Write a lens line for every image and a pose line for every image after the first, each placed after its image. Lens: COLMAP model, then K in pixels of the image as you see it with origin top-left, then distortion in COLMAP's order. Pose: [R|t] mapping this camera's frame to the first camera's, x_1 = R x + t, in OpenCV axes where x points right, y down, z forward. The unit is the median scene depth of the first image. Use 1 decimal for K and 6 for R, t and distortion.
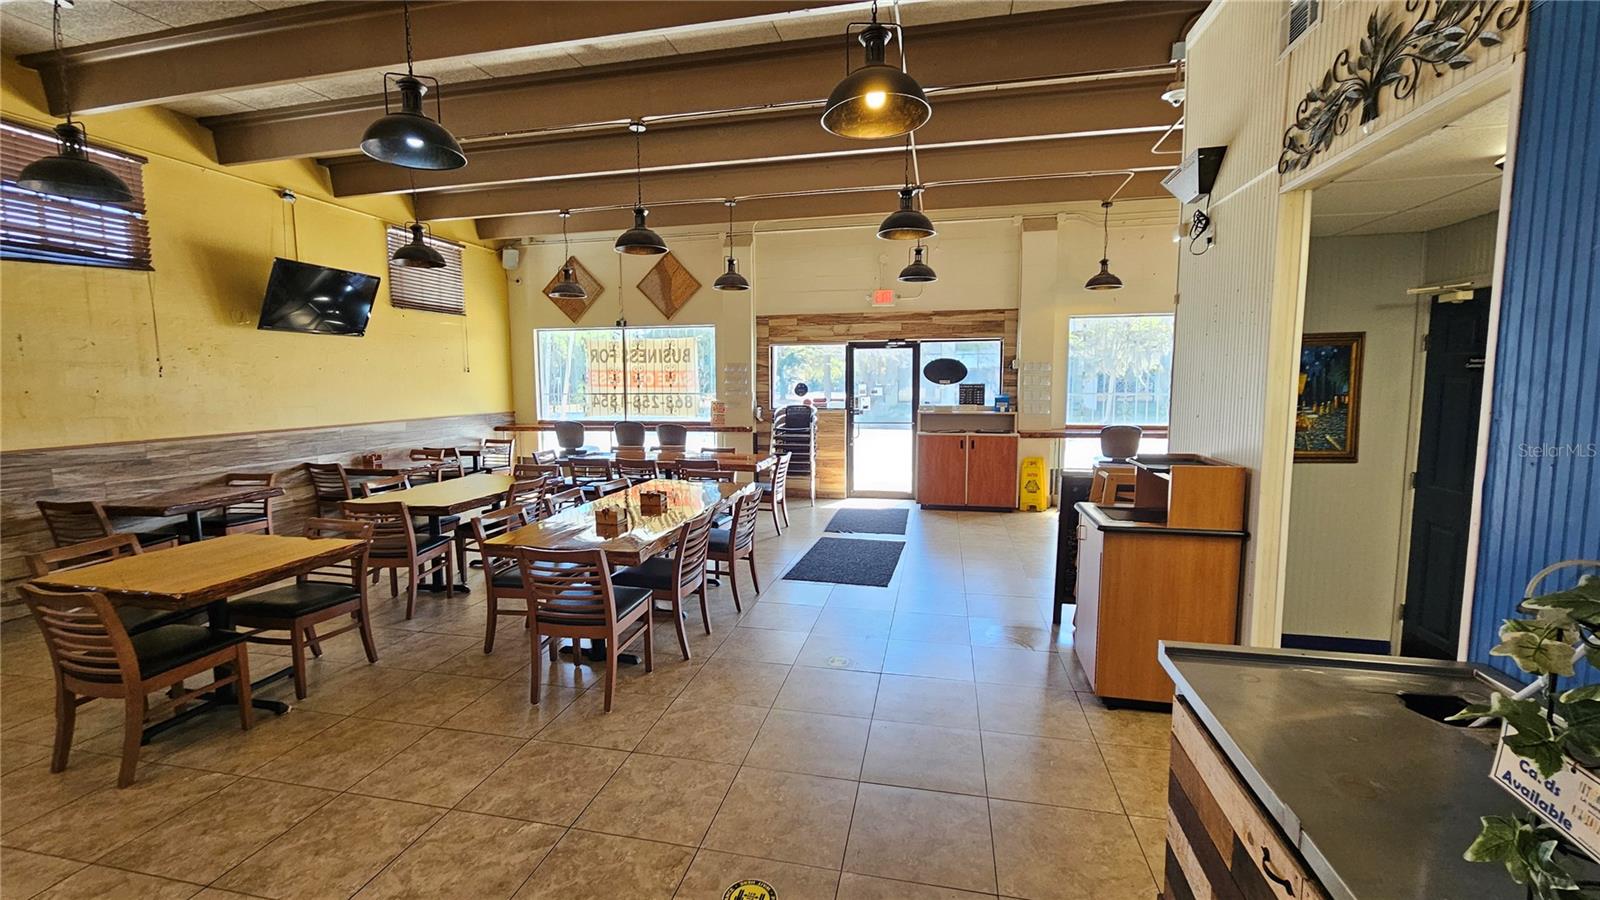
lens RADIAL K [[658.5, 0, 798.2], [0, 658.5, 441.7], [0, 0, 1]] dist [-0.002273, 0.002345]
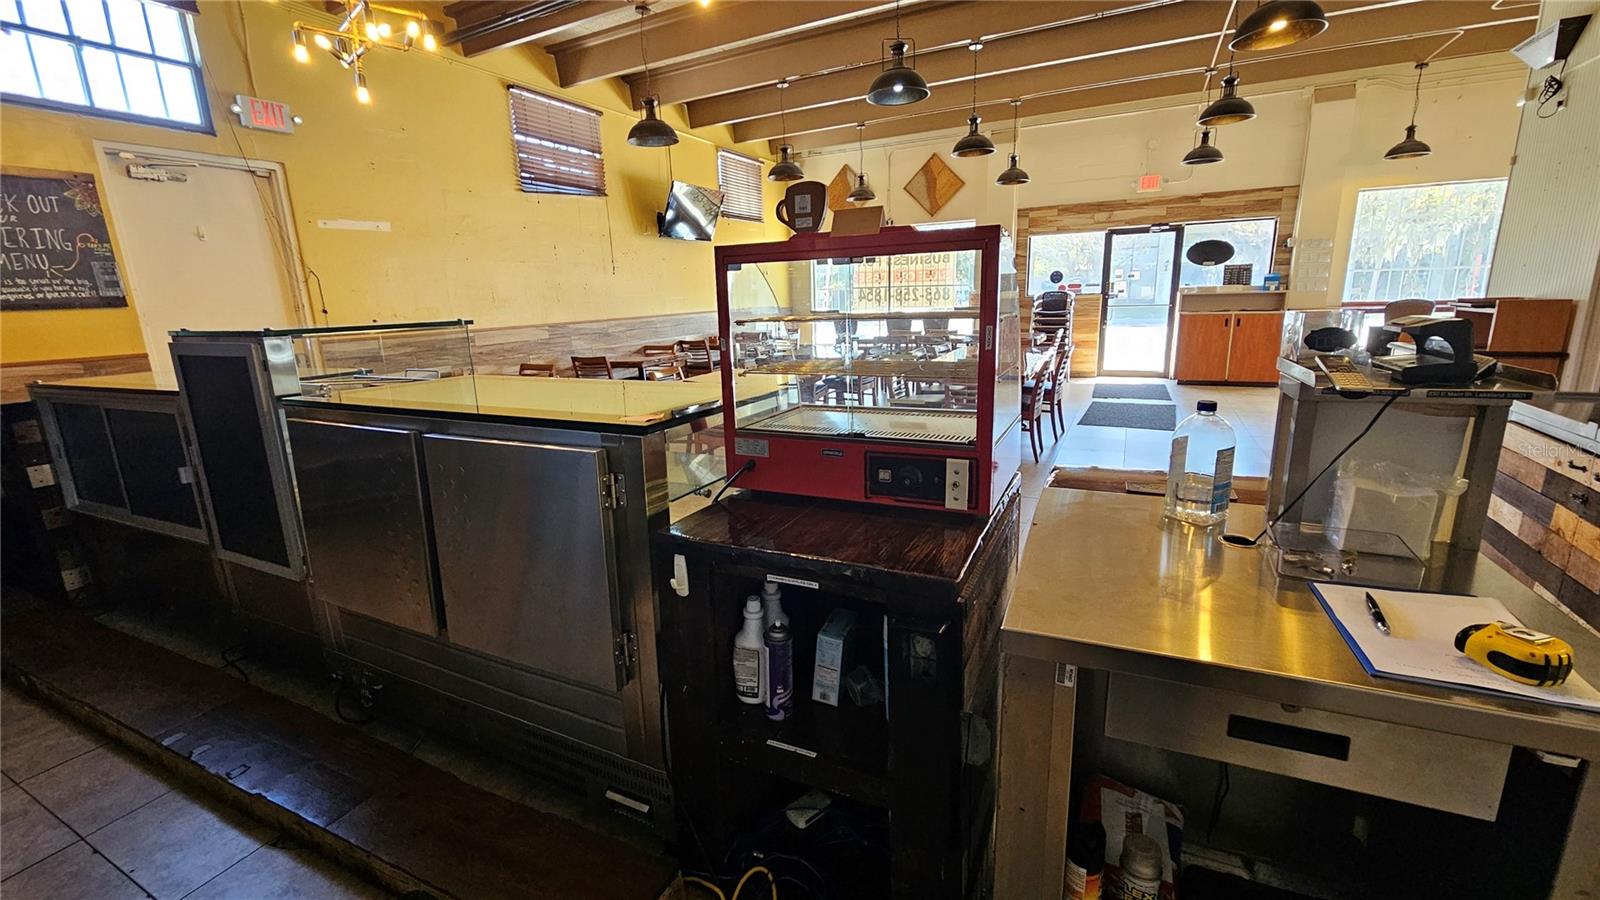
lens RADIAL K [[658.5, 0, 804.3], [0, 658.5, 440.2], [0, 0, 1]] dist [-0.002273, 0.002345]
pose [[0.969105, 0.027672, -0.245092, -0.139512], [0.005266, 0.991139, 0.132727, 0.046242], [0.246593, -0.129917, 0.960372, -0.199949]]
